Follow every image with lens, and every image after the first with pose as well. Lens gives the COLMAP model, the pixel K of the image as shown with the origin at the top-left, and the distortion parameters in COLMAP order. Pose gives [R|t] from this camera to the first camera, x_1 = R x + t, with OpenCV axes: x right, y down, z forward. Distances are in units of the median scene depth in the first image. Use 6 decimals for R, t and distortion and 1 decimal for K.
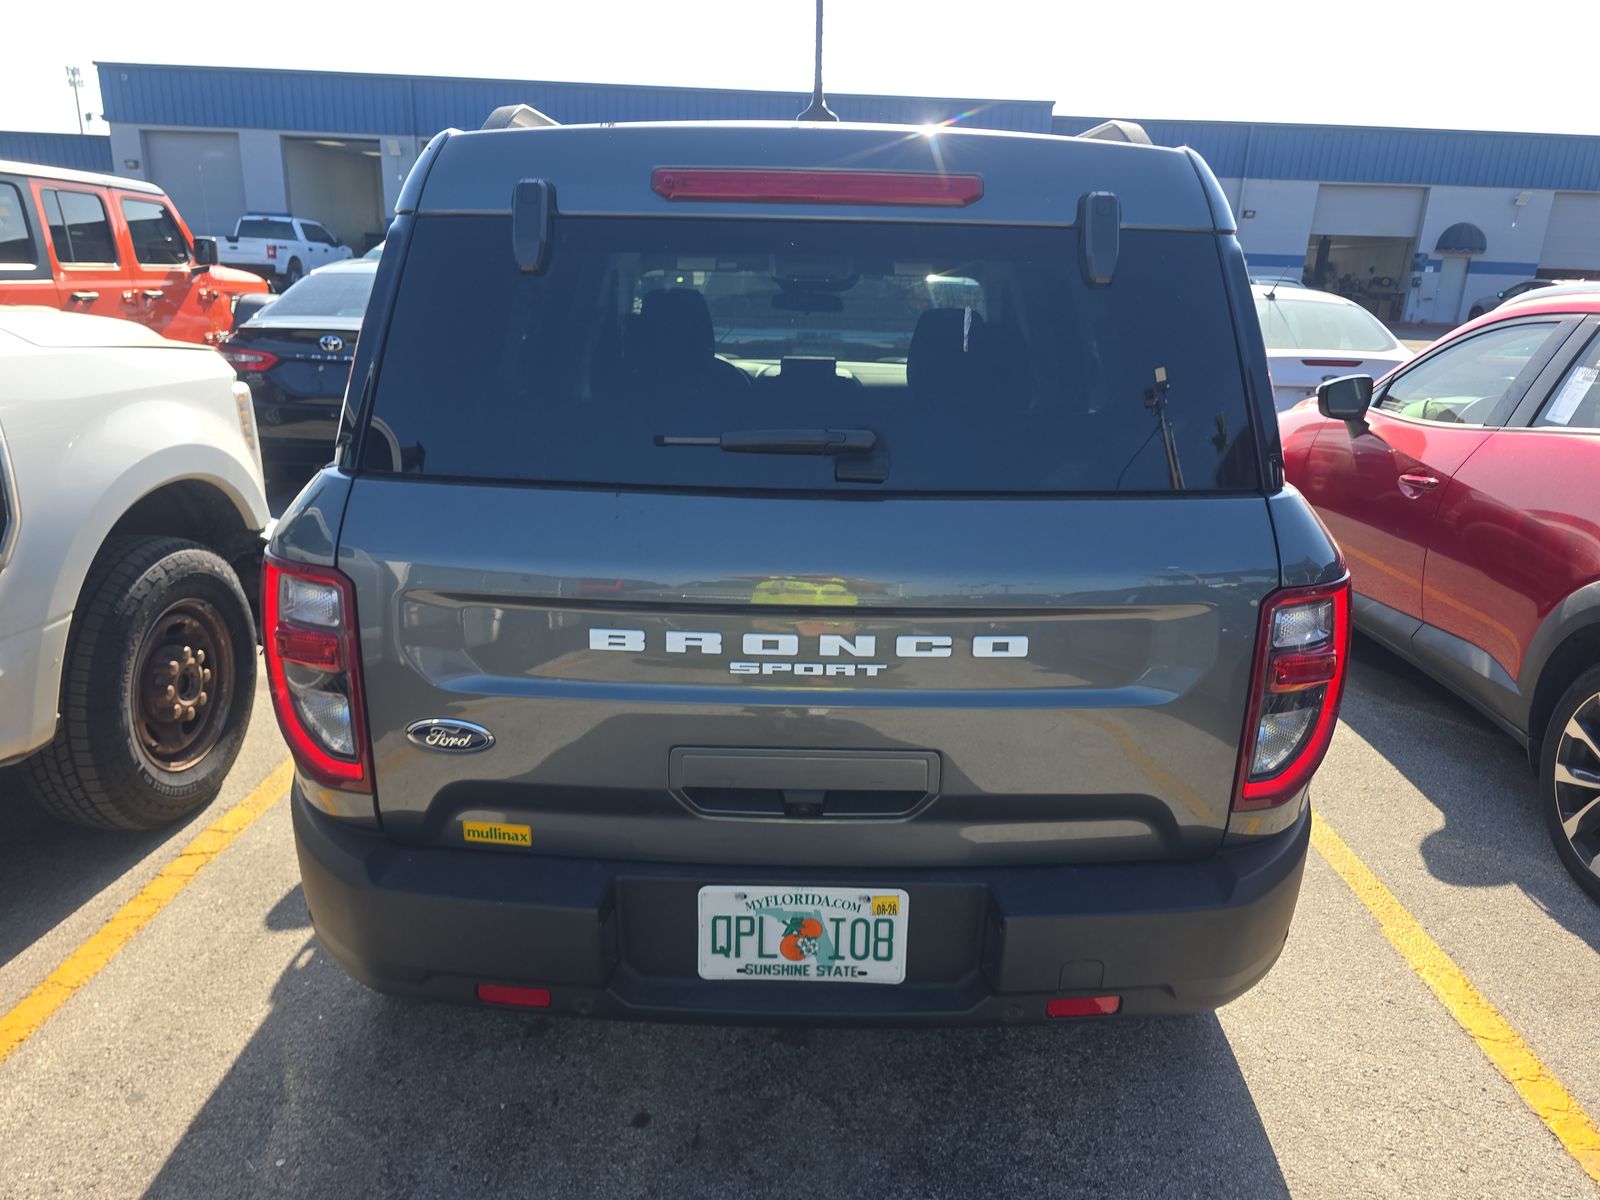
lens RADIAL K [[1066.7, 0, 803.6], [0, 1066.7, 597.3], [0, 0, 1]] dist [0.037291, -0.007406]
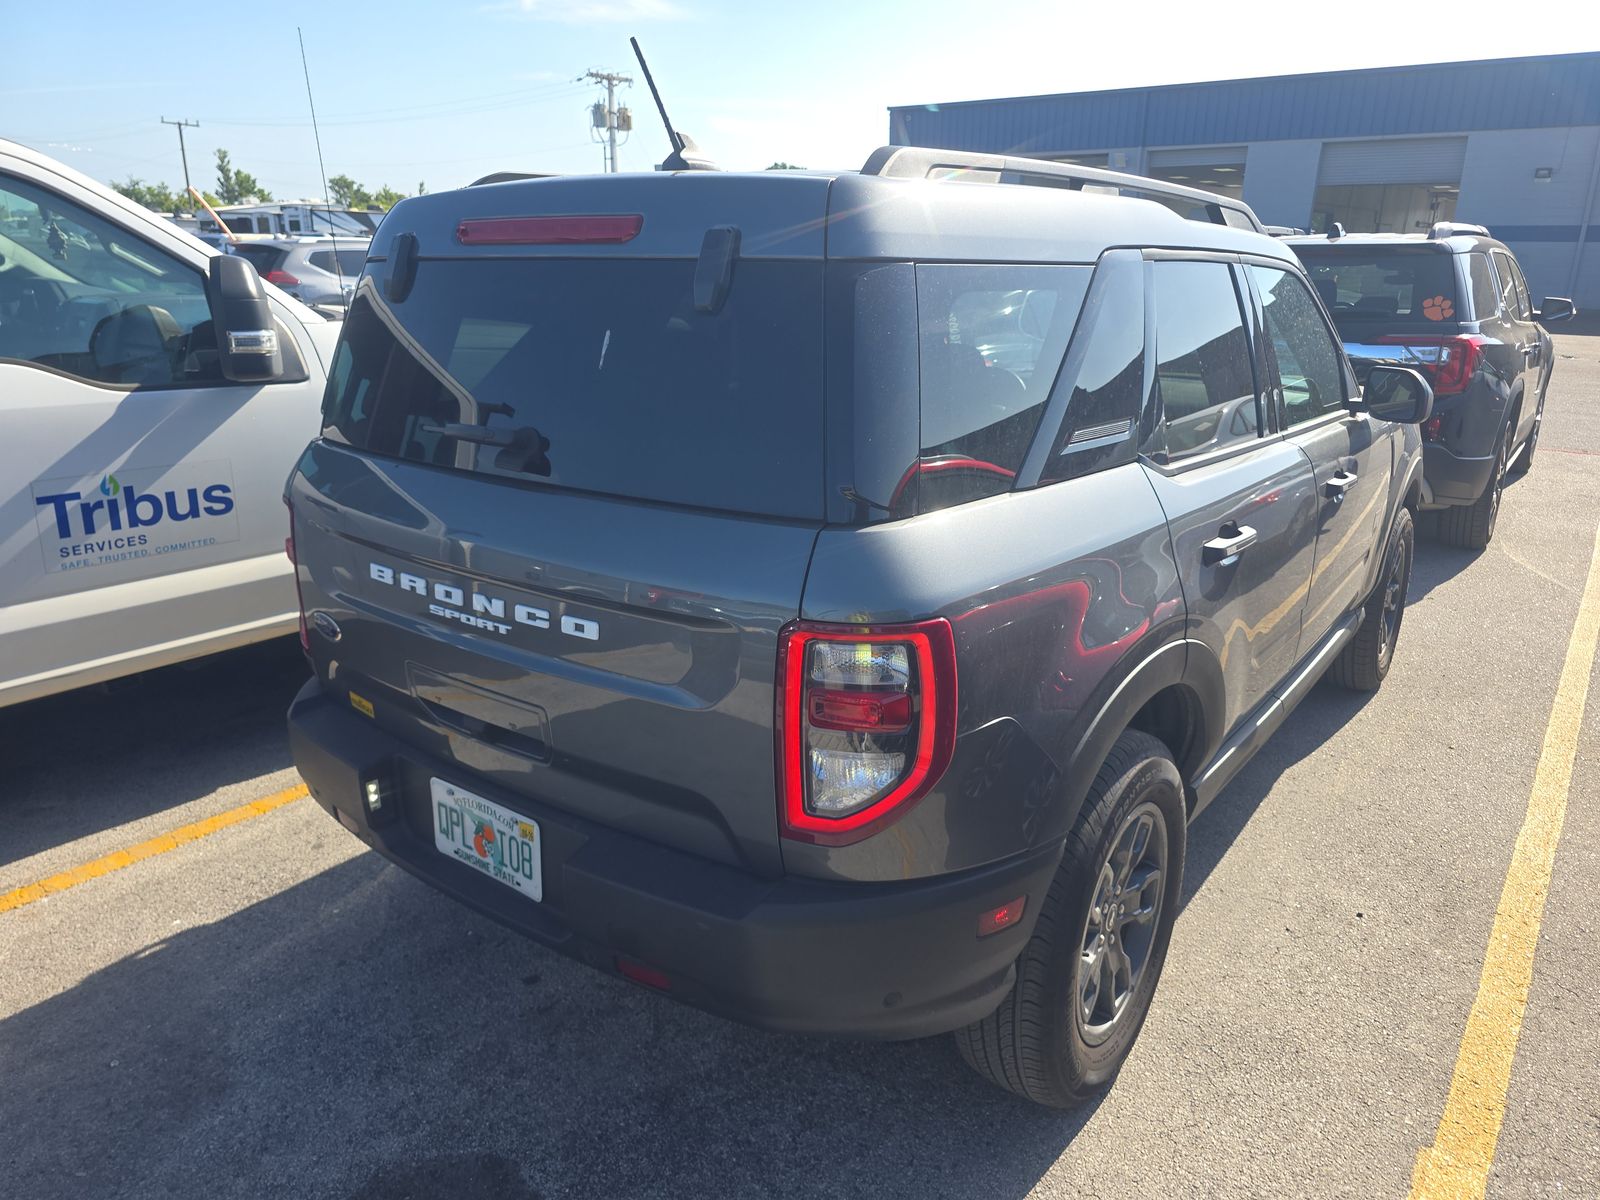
lens RADIAL K [[1066.7, 0, 803.1], [0, 1066.7, 604.3], [0, 0, 1]] dist [0.037291, -0.007406]
pose [[0.806059, 0.157370, -0.570529, 0.958657], [-0.157086, 0.986312, 0.050122, -0.068566], [0.570607, 0.049220, 0.819747, 0.185372]]
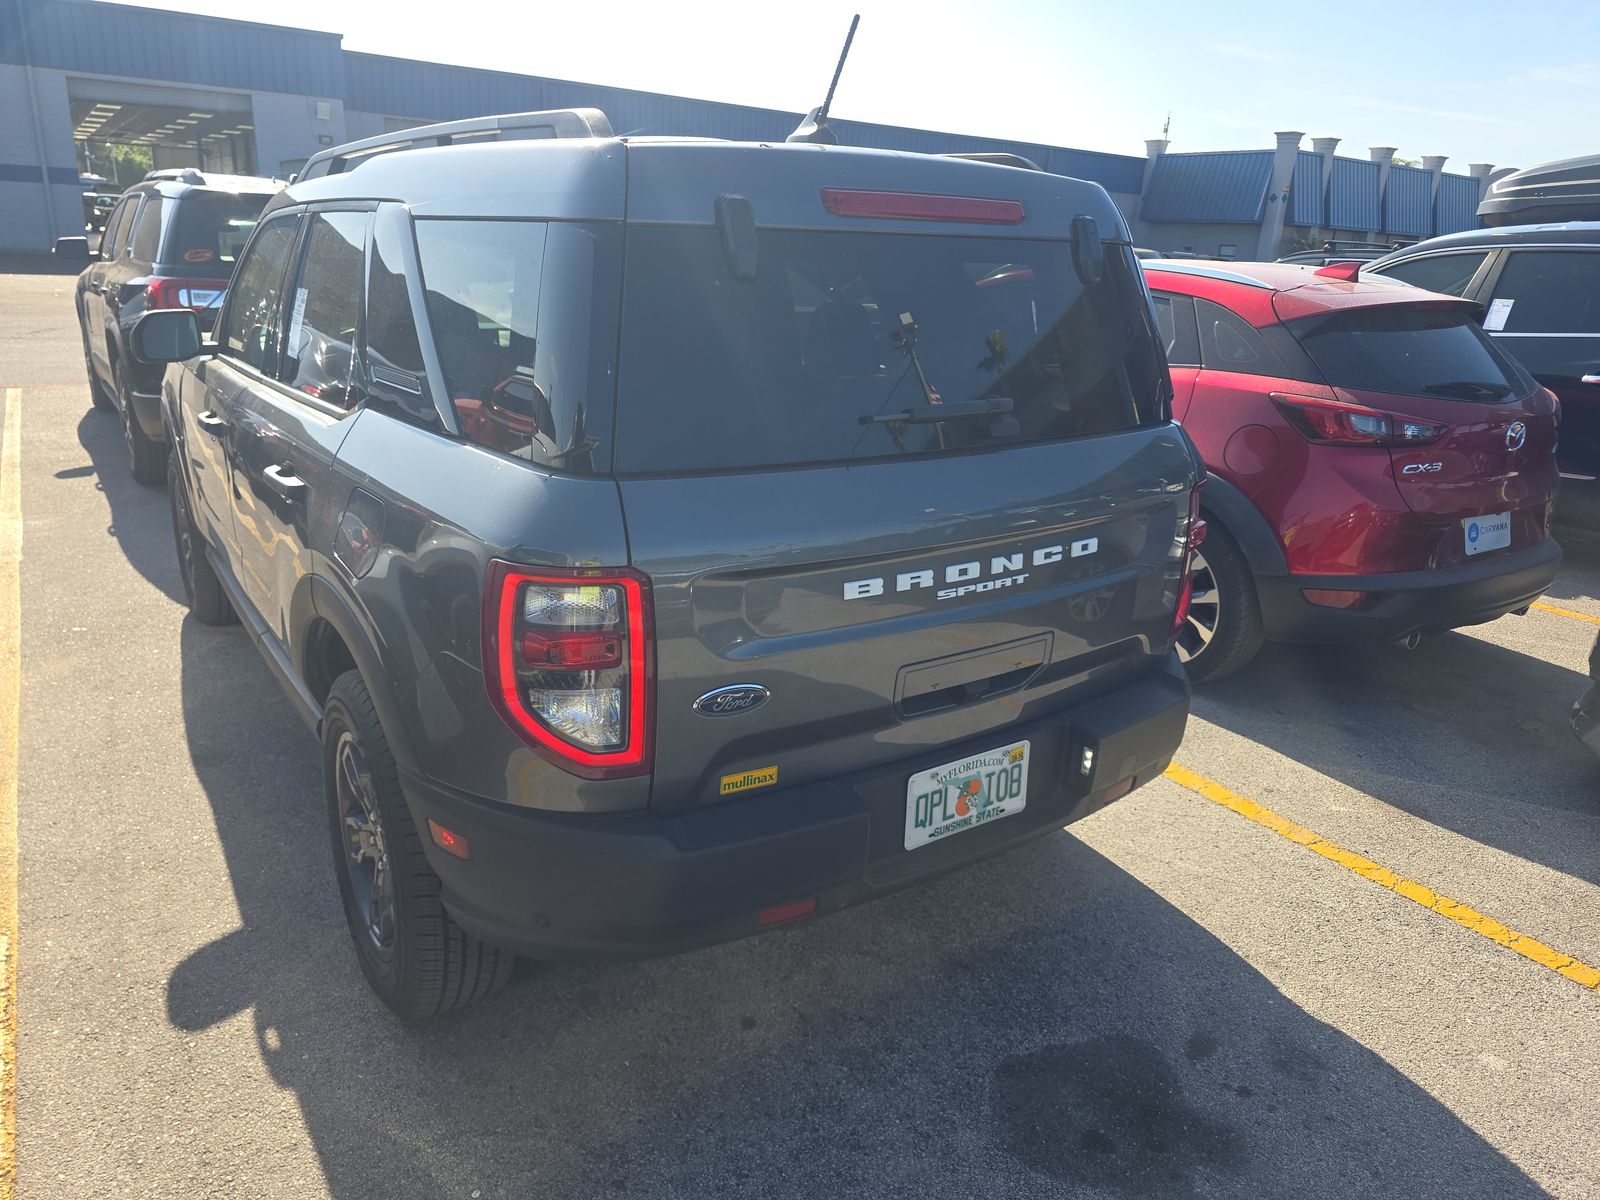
lens RADIAL K [[1066.7, 0, 794.2], [0, 1066.7, 586.8], [0, 0, 1]] dist [0.037291, -0.007406]
pose [[0.827971, -0.164056, 0.536237, -0.832599], [0.144791, 0.986367, 0.078206, -0.063844], [-0.541757, 0.012890, 0.840437, 0.023208]]
